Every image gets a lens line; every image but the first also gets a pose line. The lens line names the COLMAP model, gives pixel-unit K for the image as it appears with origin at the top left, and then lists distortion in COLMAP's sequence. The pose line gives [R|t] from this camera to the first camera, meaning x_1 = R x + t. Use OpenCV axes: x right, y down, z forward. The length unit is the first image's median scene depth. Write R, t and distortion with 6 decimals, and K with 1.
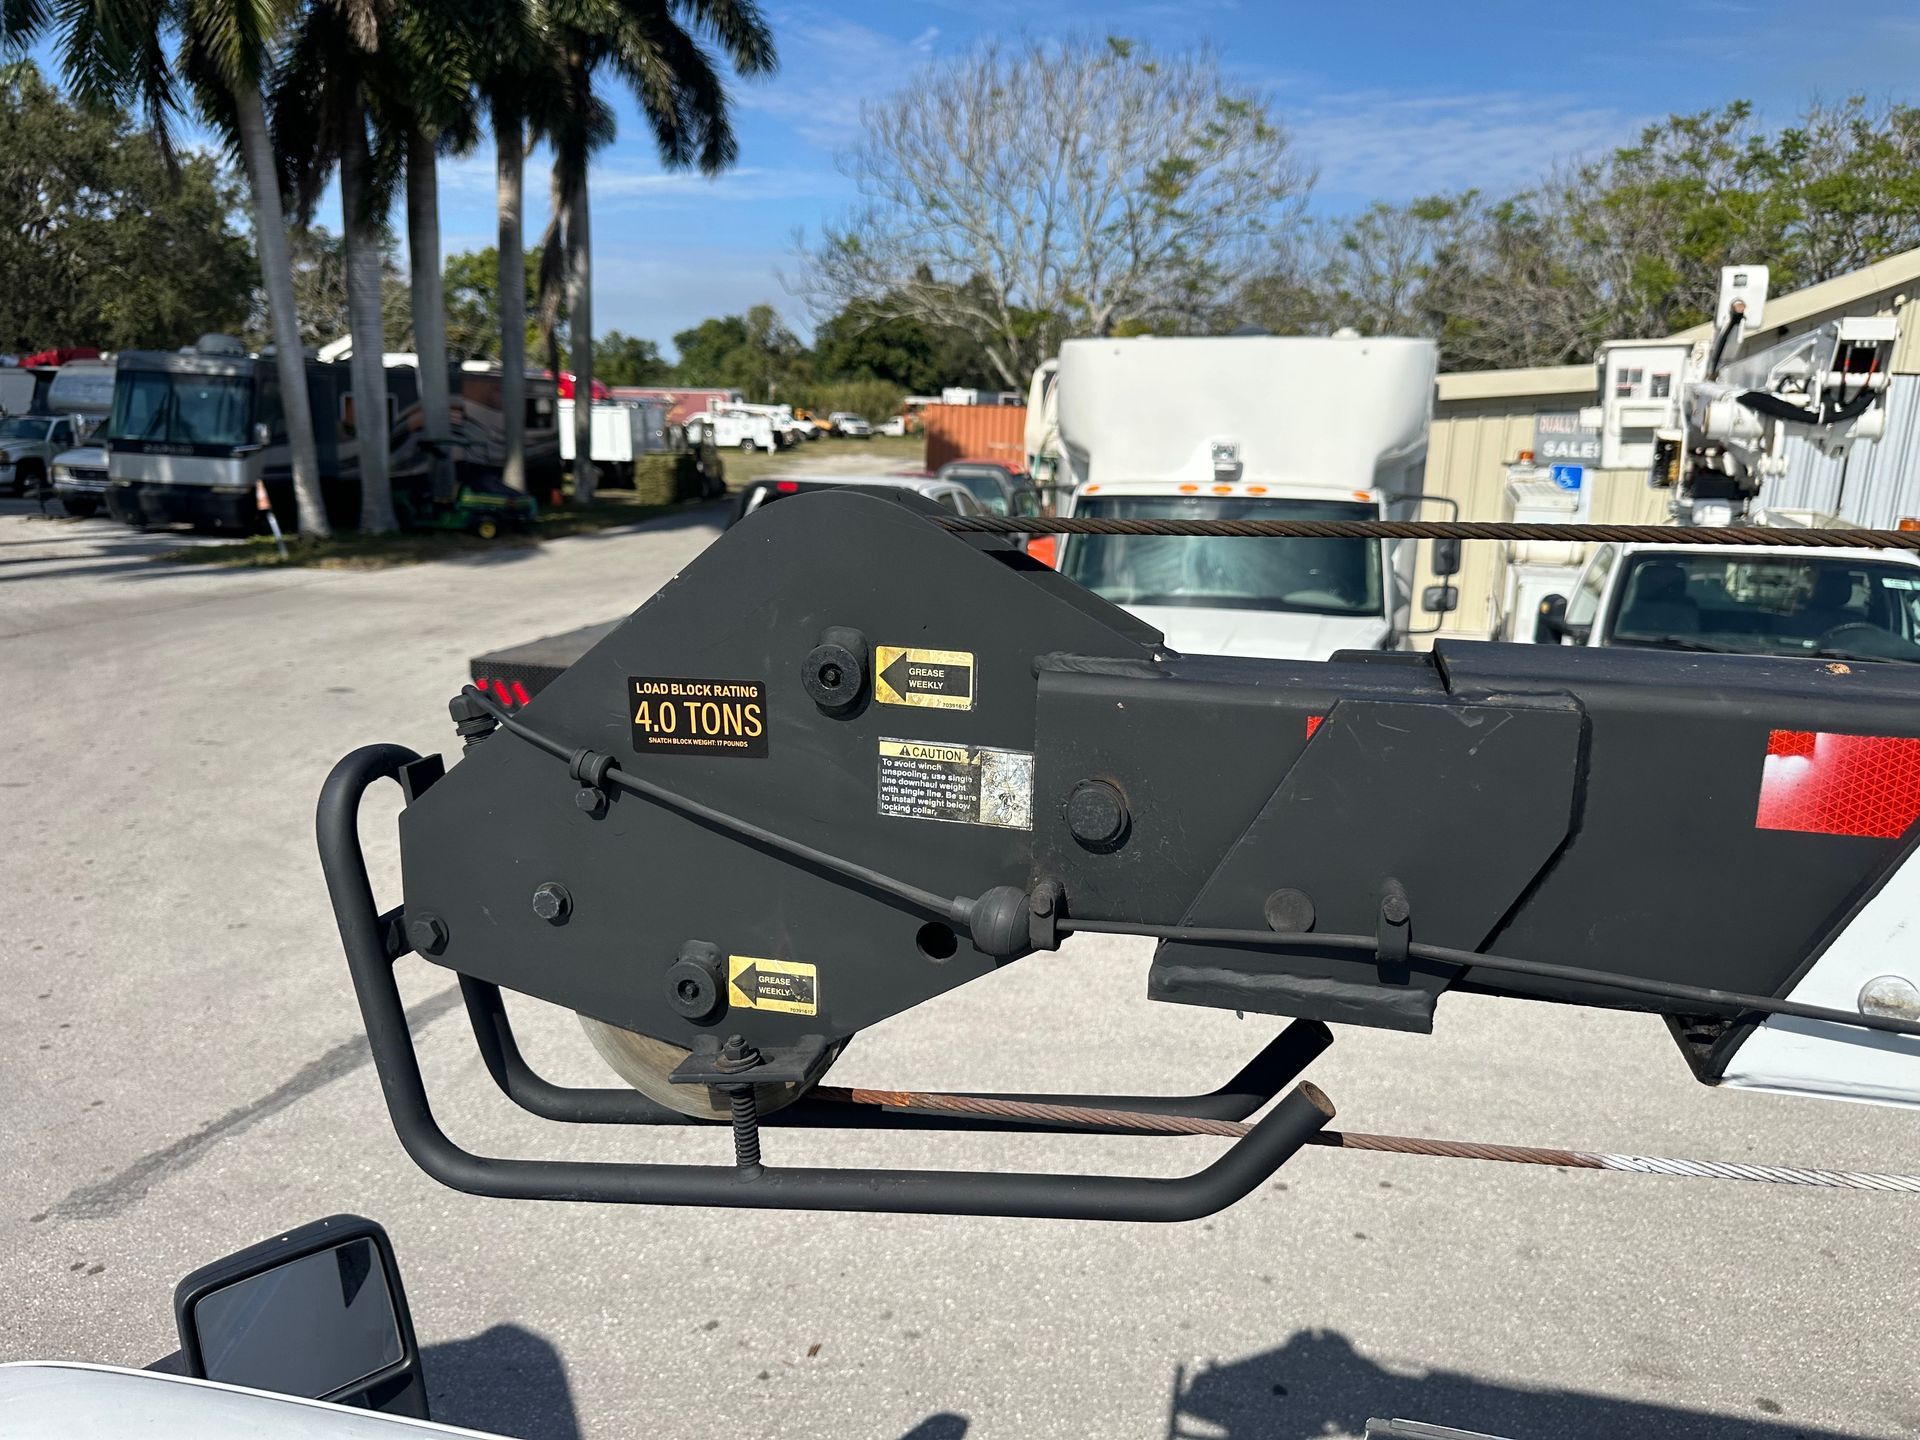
lens RADIAL K [[1366.6, 0, 971.5], [0, 1366.6, 744.6], [0, 0, 1]] dist [0.016070, -0.023232]
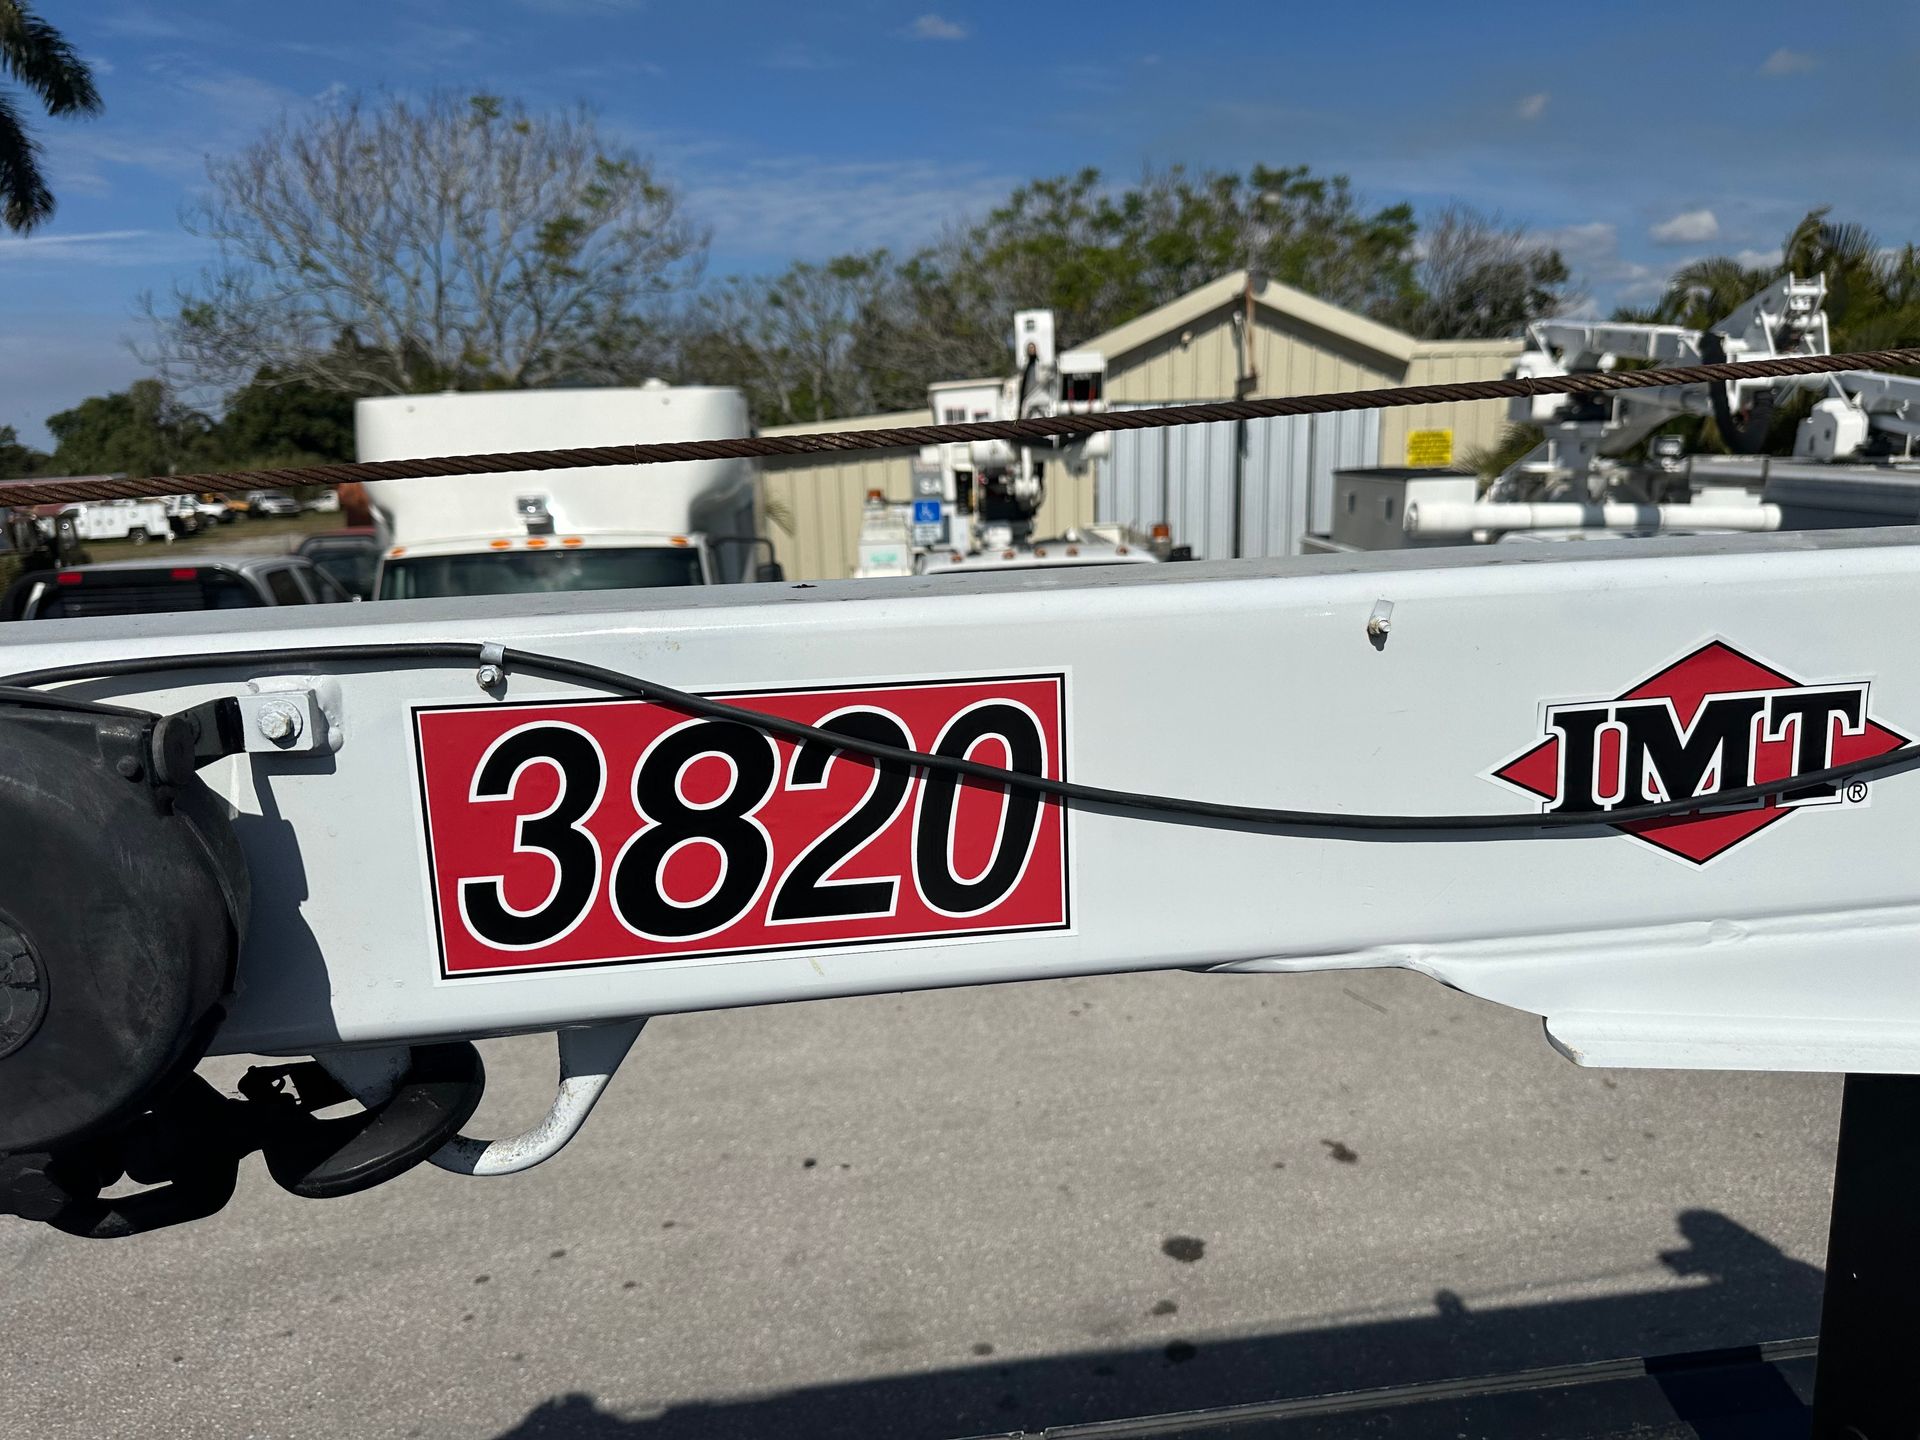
lens RADIAL K [[1363.5, 0, 966.4], [0, 1363.5, 743.5], [0, 0, 1]] dist [0.043953, -0.059377]
pose [[0.932326, -0.126132, 0.338909, 0.035198], [0.139461, 0.990111, -0.015162, 0.003536], [-0.333645, 0.061401, 0.940697, -0.005043]]
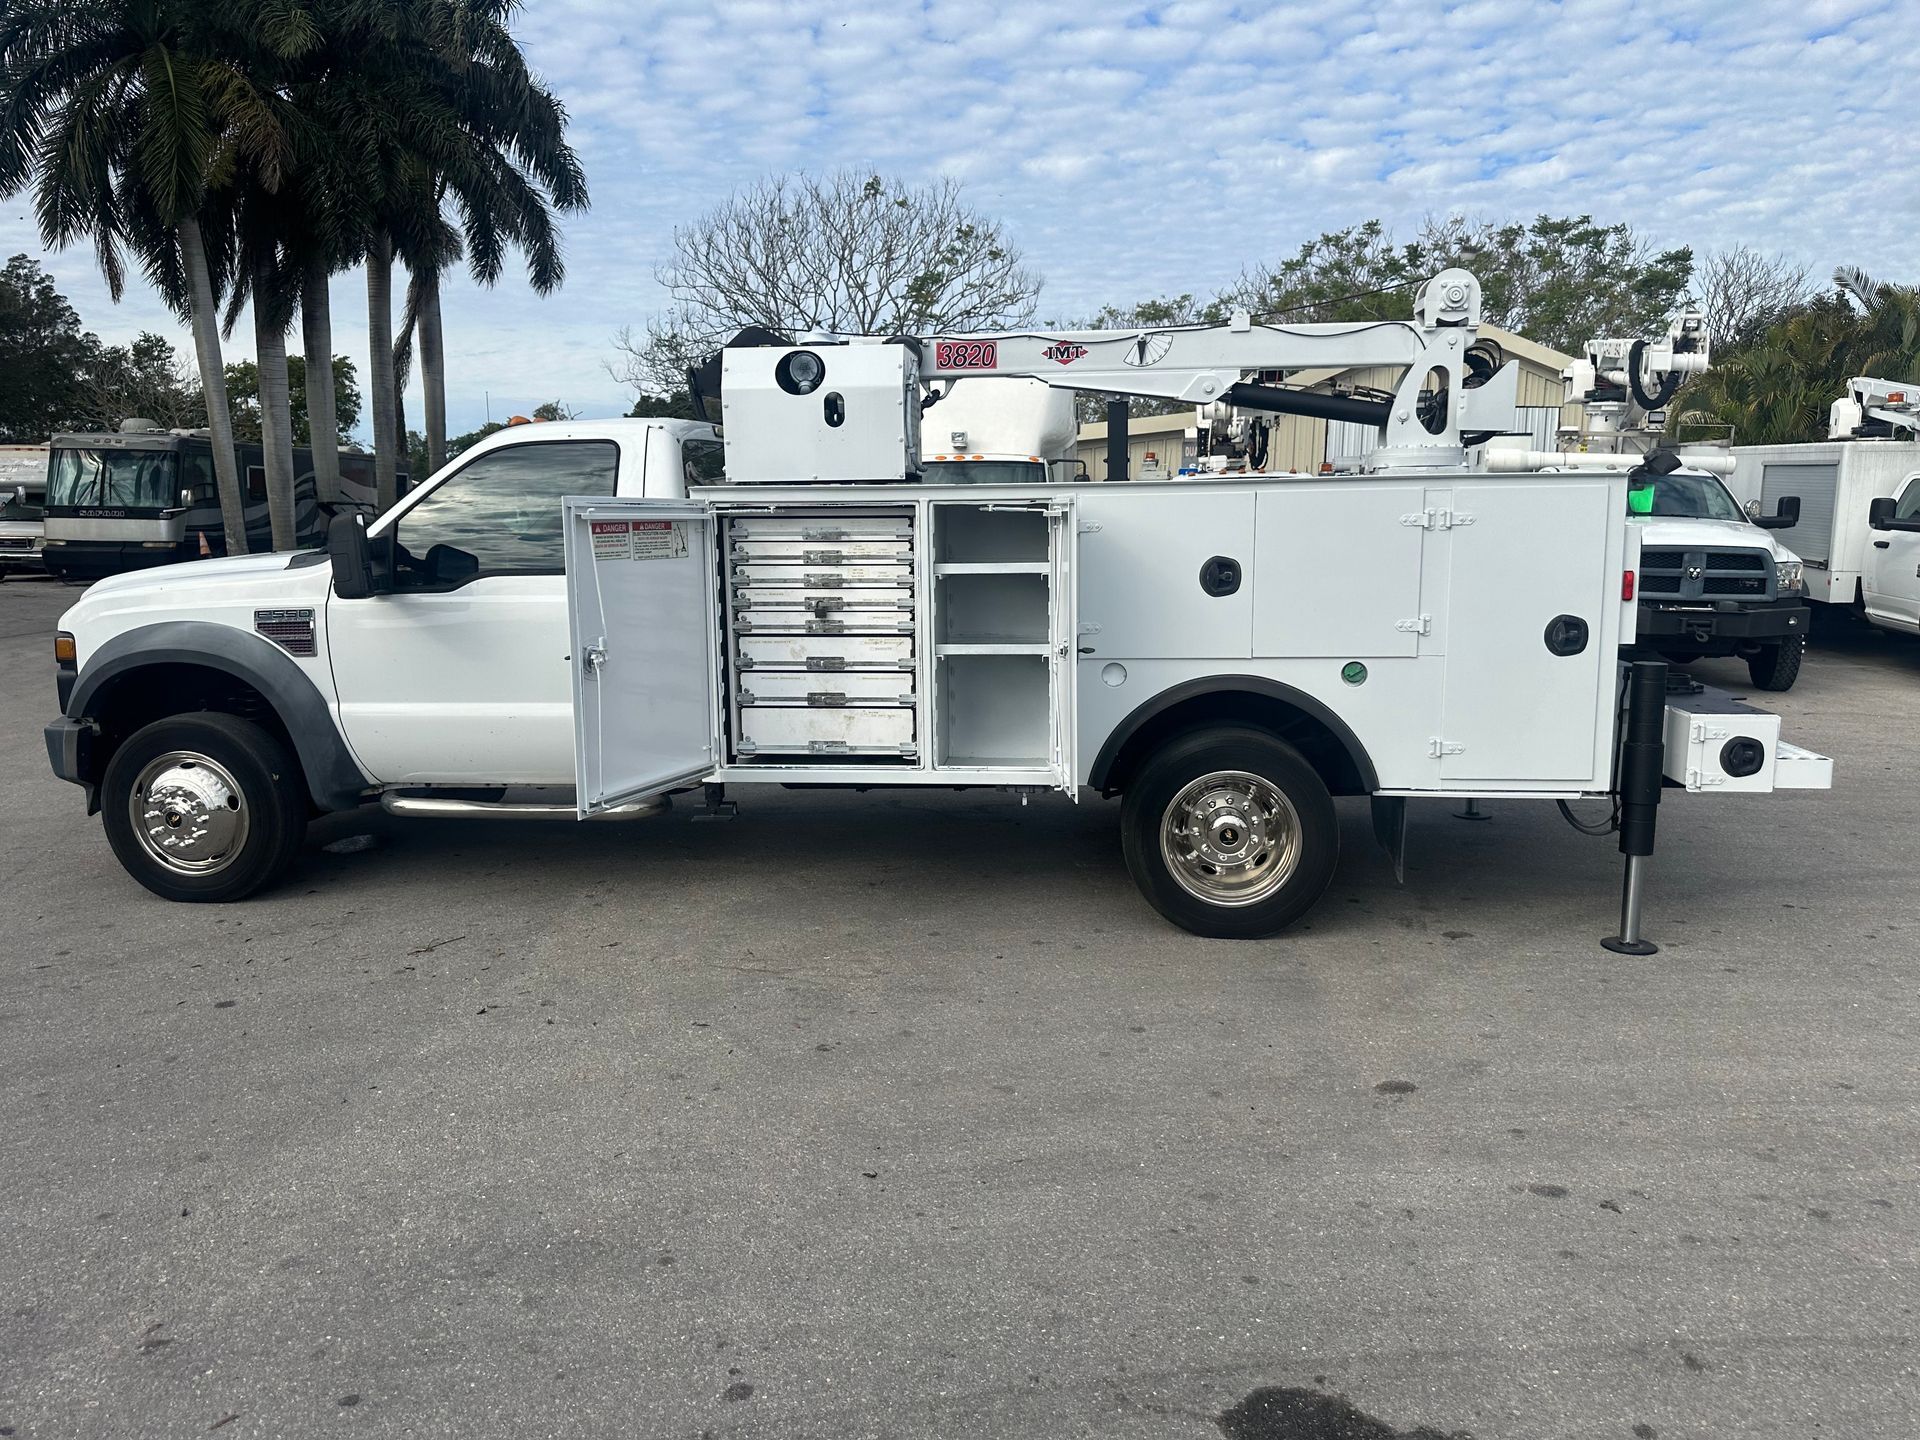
lens RADIAL K [[1363.5, 0, 970.5], [0, 1363.5, 716.0], [0, 0, 1]] dist [0.043953, -0.059377]
pose [[0.987404, -0.054192, 0.148647, -0.026304], [0.067183, 0.994214, -0.083816, 0.092247], [-0.143245, 0.092747, 0.985332, -0.223570]]
